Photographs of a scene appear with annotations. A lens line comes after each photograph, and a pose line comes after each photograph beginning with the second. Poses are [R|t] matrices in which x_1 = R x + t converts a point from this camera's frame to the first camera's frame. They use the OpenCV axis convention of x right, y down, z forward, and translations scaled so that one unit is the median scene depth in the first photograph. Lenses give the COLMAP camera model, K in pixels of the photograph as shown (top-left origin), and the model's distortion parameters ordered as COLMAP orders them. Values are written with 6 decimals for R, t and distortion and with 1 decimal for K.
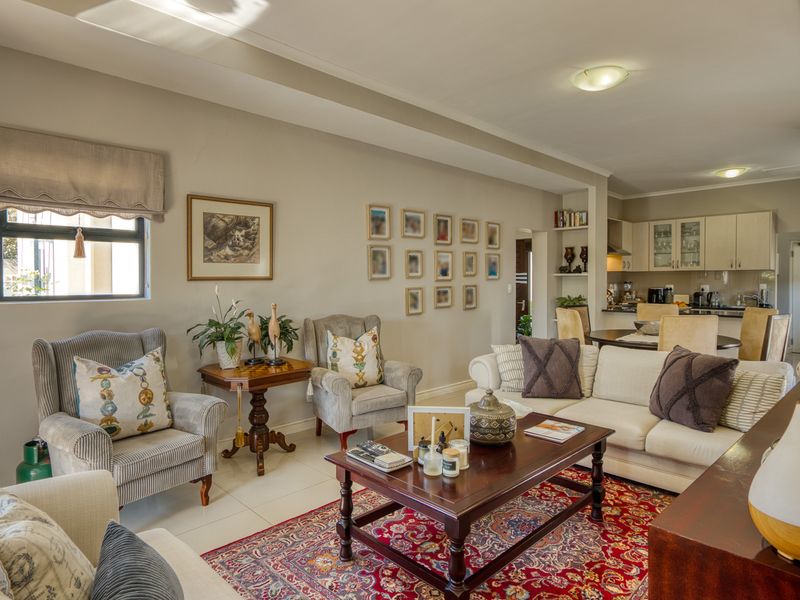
lens RADIAL K [[476.7, 0, 400.6], [0, 476.7, 290.1], [0, 0, 1]] dist [-0.000199, -0.000012]
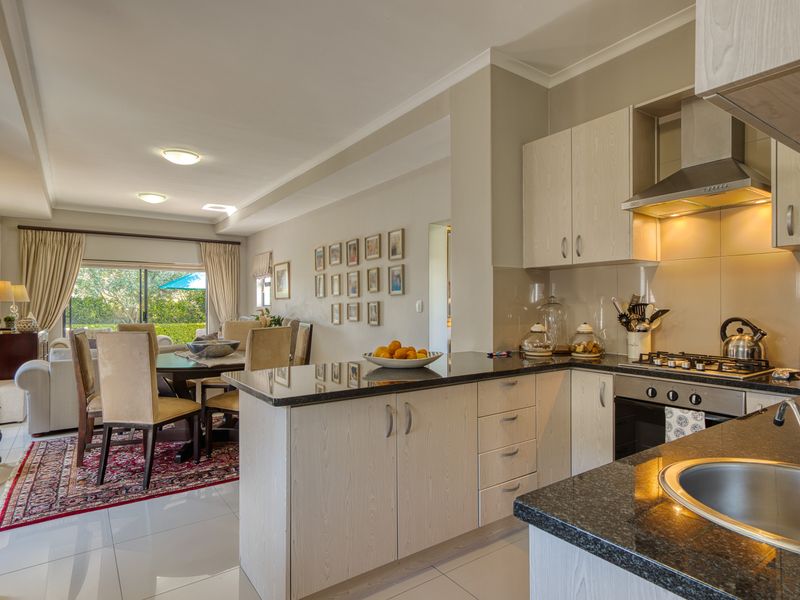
lens RADIAL K [[459.6, 0, 400.0], [0, 459.6, 300.0], [0, 0, 1]] dist [0.007521, 0.000728]
pose [[-0.159815, -0.008072, -0.987114, 0.828852], [-0.014626, 0.999876, -0.005808, -0.006976], [0.987039, 0.013509, -0.159913, 0.937617]]
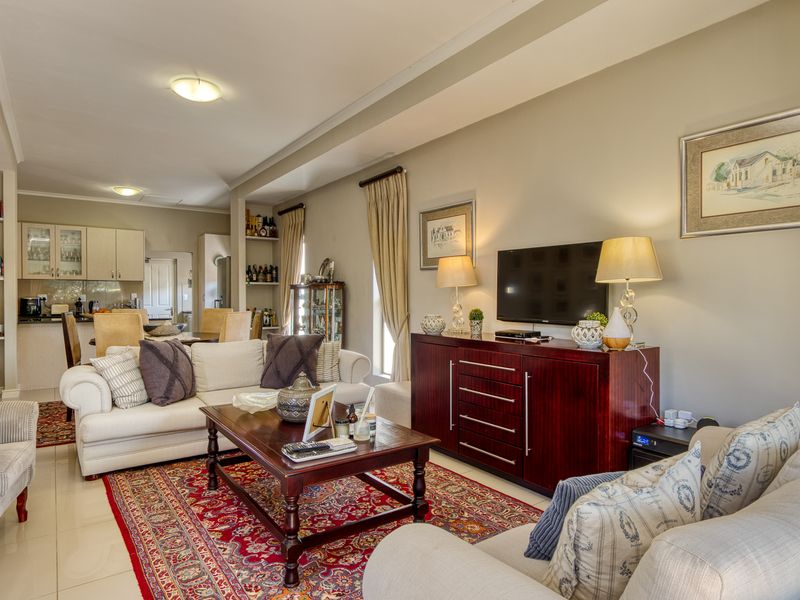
lens RADIAL K [[476.7, 0, 400.6], [0, 476.7, 290.1], [0, 0, 1]] dist [-0.000199, -0.000012]
pose [[0.149387, 0.014040, 0.988679, -0.289458], [0.020431, 0.999642, -0.017283, 0.013223], [-0.988568, 0.022781, 0.149047, 0.200229]]
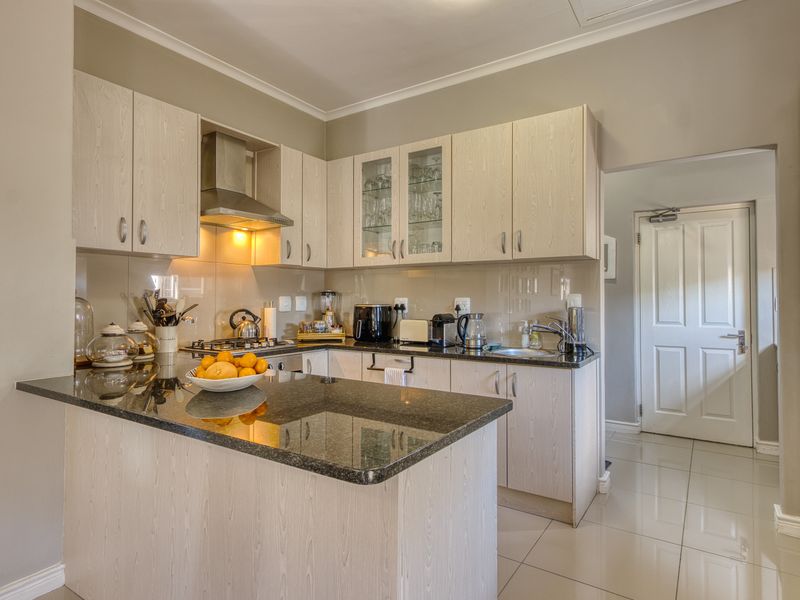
lens RADIAL K [[459.6, 0, 400.0], [0, 459.6, 300.0], [0, 0, 1]] dist [0.007521, 0.000728]
pose [[0.979750, 0.001539, 0.200221, 0.553610], [0.002453, 0.999803, -0.019686, -0.000169], [-0.200212, 0.019779, 0.979553, 0.666142]]
